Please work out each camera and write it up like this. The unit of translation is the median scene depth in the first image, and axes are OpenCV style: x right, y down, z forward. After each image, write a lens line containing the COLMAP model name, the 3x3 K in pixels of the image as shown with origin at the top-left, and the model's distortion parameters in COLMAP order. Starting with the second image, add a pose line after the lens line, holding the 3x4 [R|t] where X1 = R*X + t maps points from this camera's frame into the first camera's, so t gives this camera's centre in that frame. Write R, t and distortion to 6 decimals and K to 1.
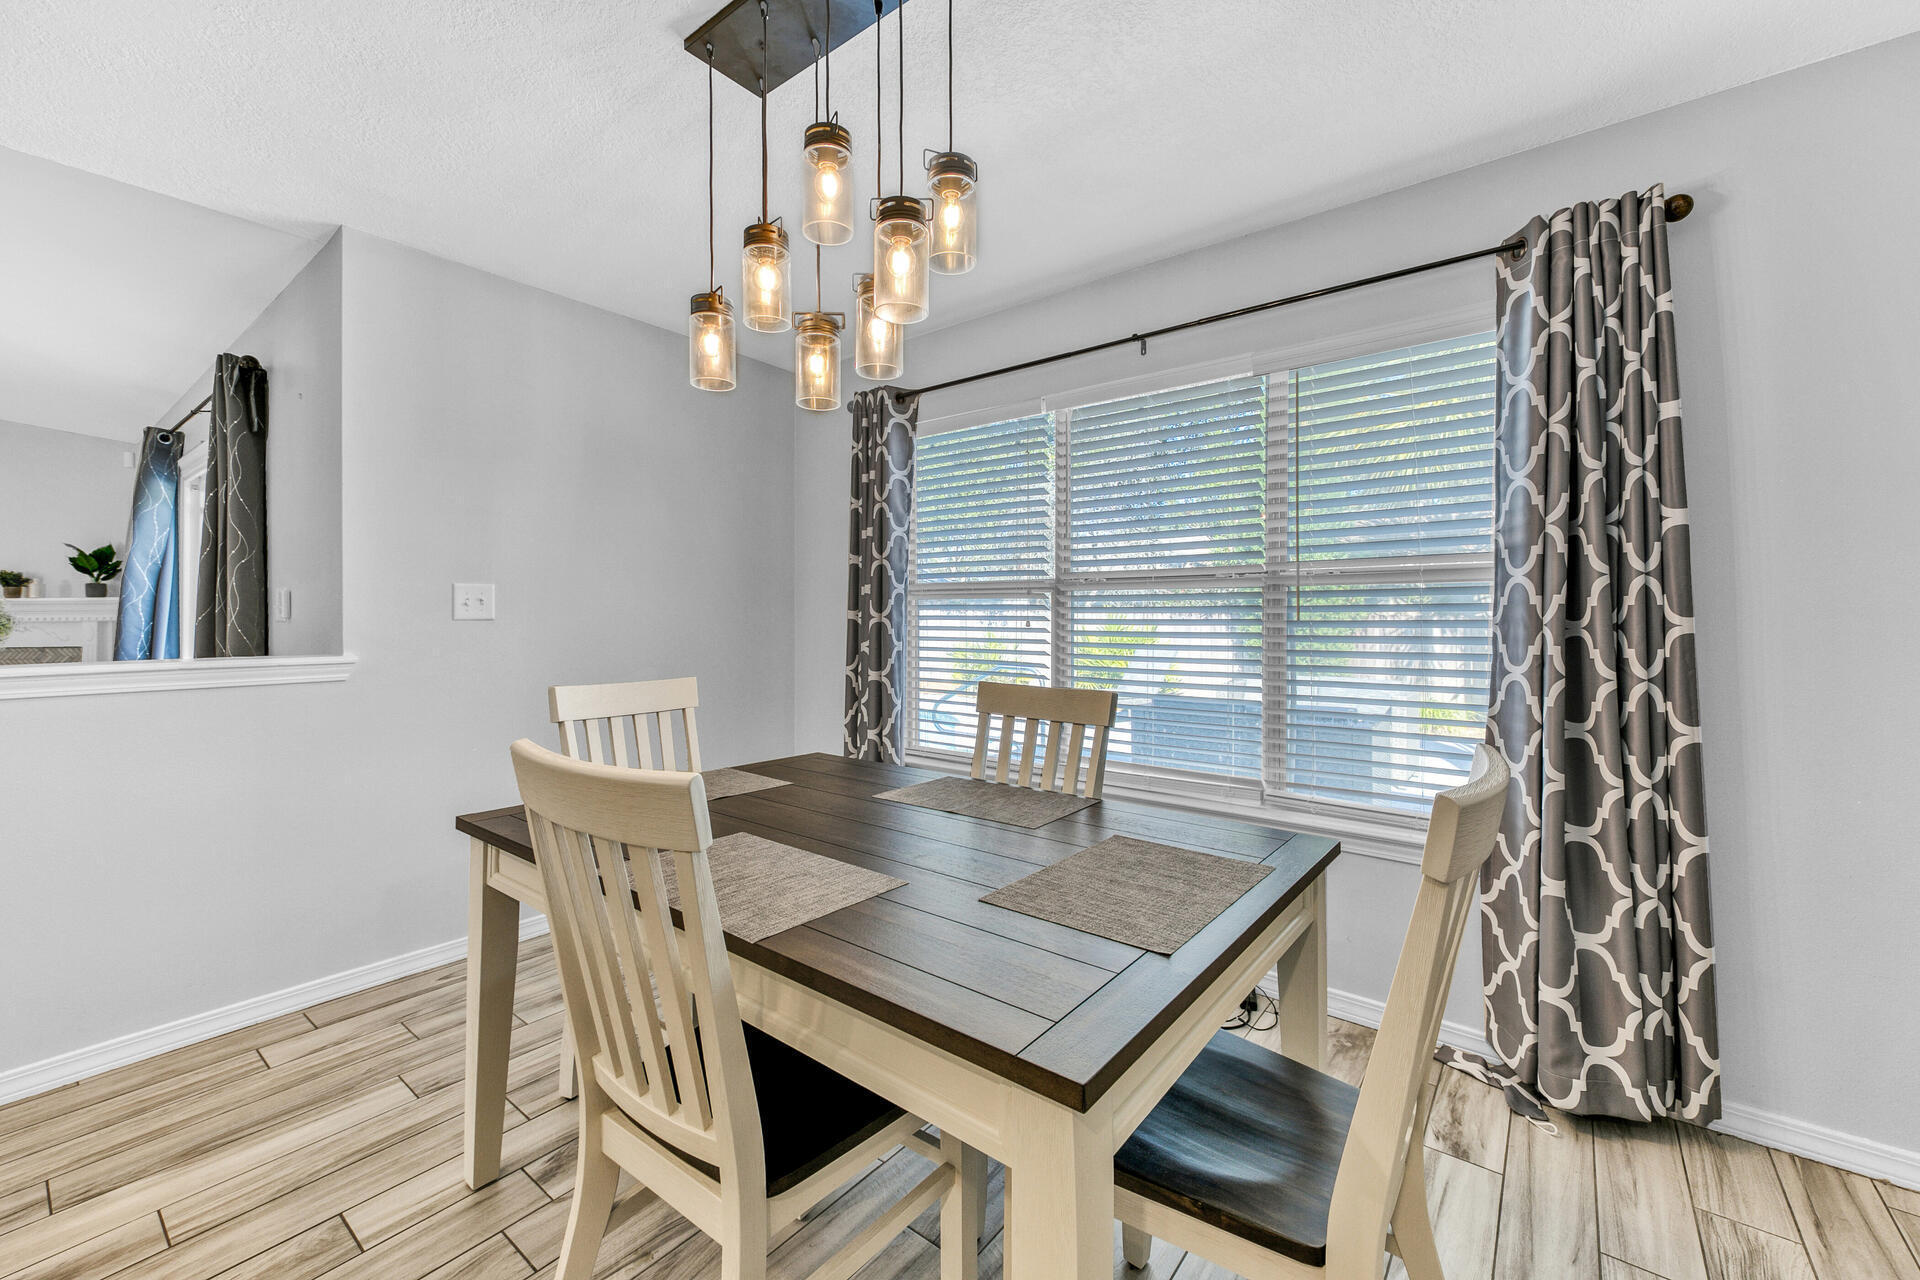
lens RADIAL K [[774.7, 0, 961.1], [0, 774.7, 605.5], [0, 0, 1]] dist [0.000173, -0.000042]
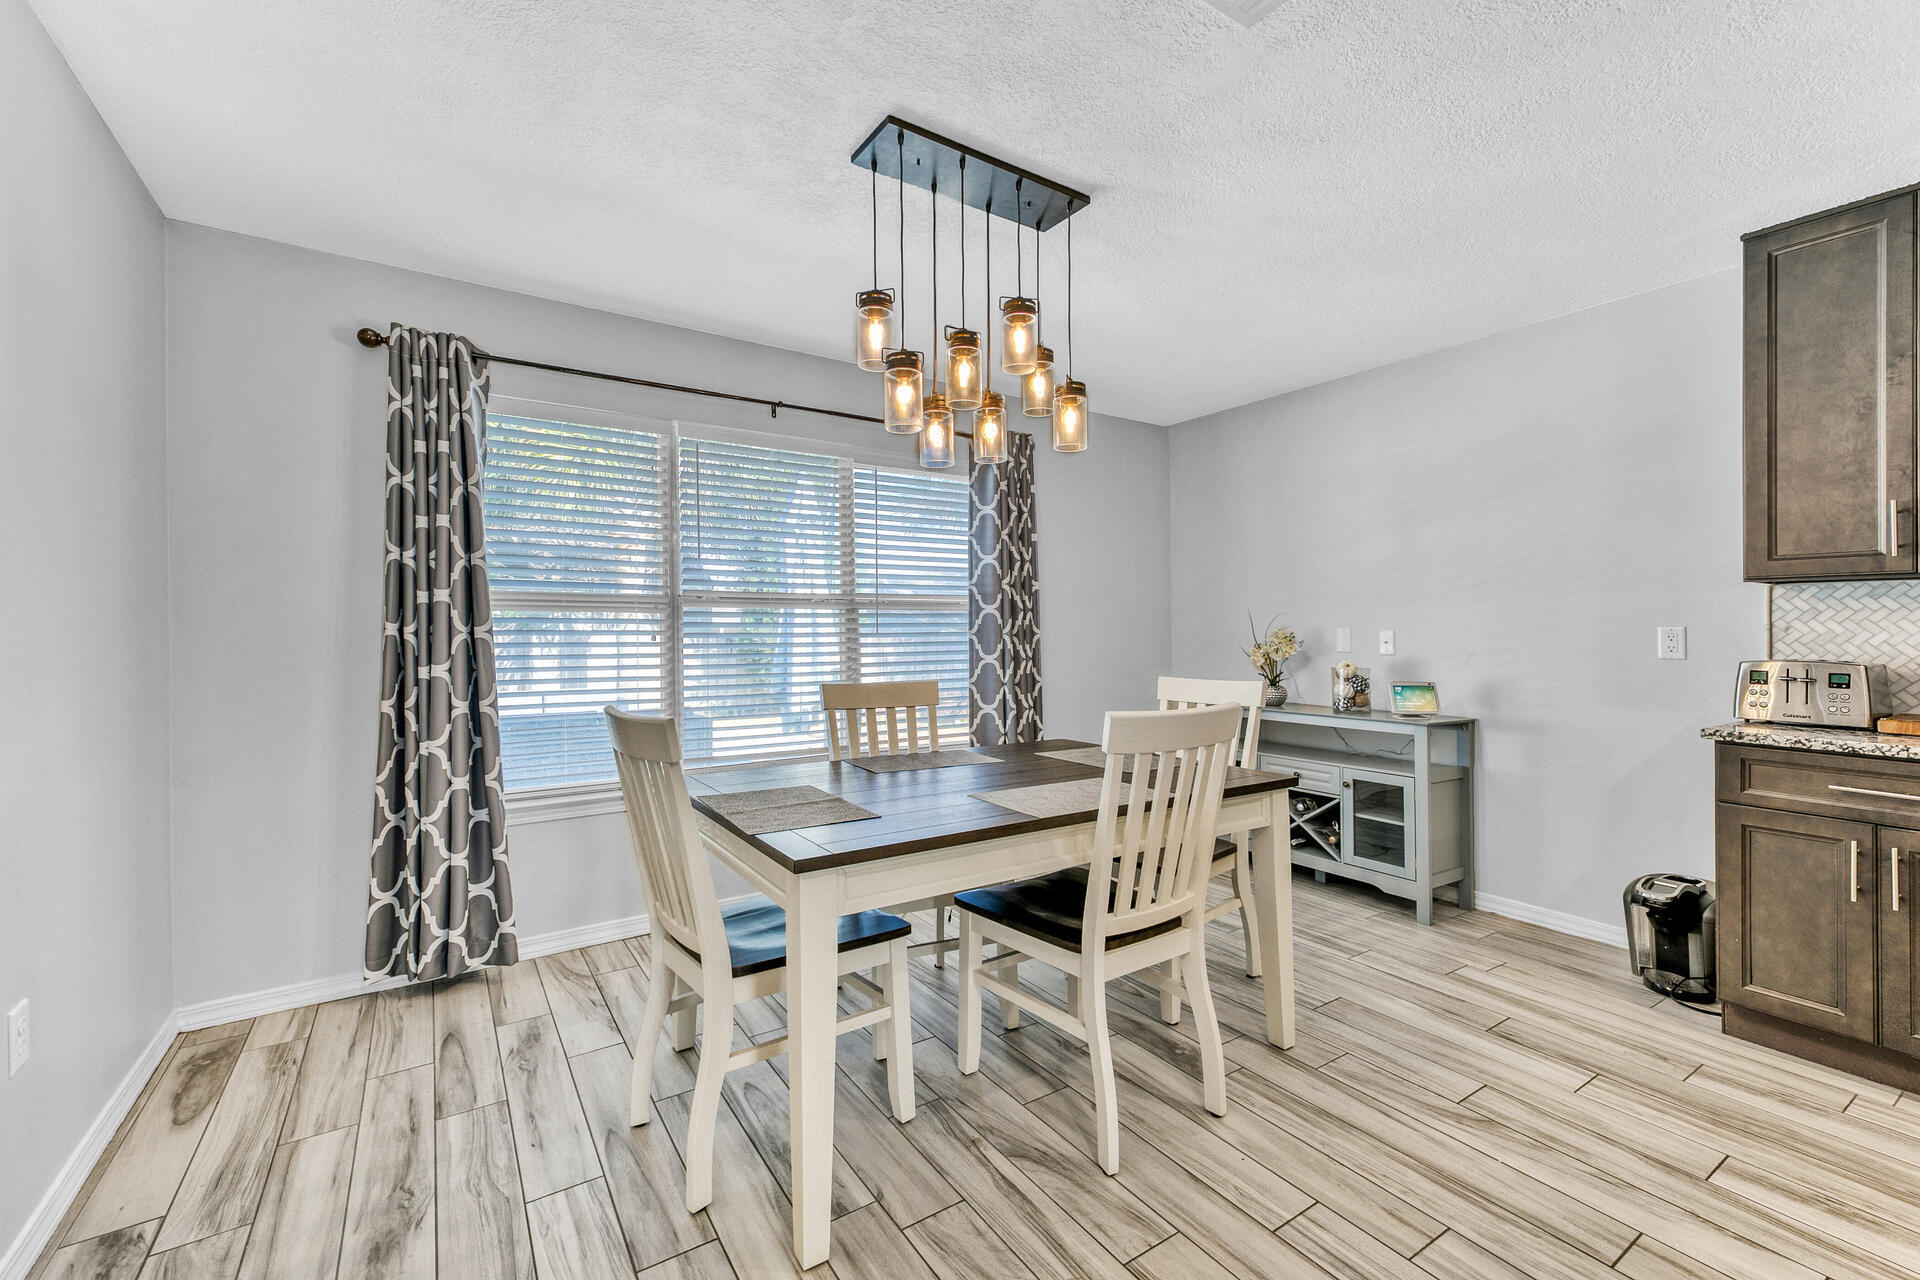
lens RADIAL K [[753.5, 0, 948.1], [0, 753.5, 633.9], [0, 0, 1]] dist [0.002230, 0.000031]
pose [[0.320148, -0.005699, 0.947350, -1.102556], [-0.009281, 0.999915, 0.009152, 0.008364], [-0.947322, -0.011722, 0.320068, 0.476253]]
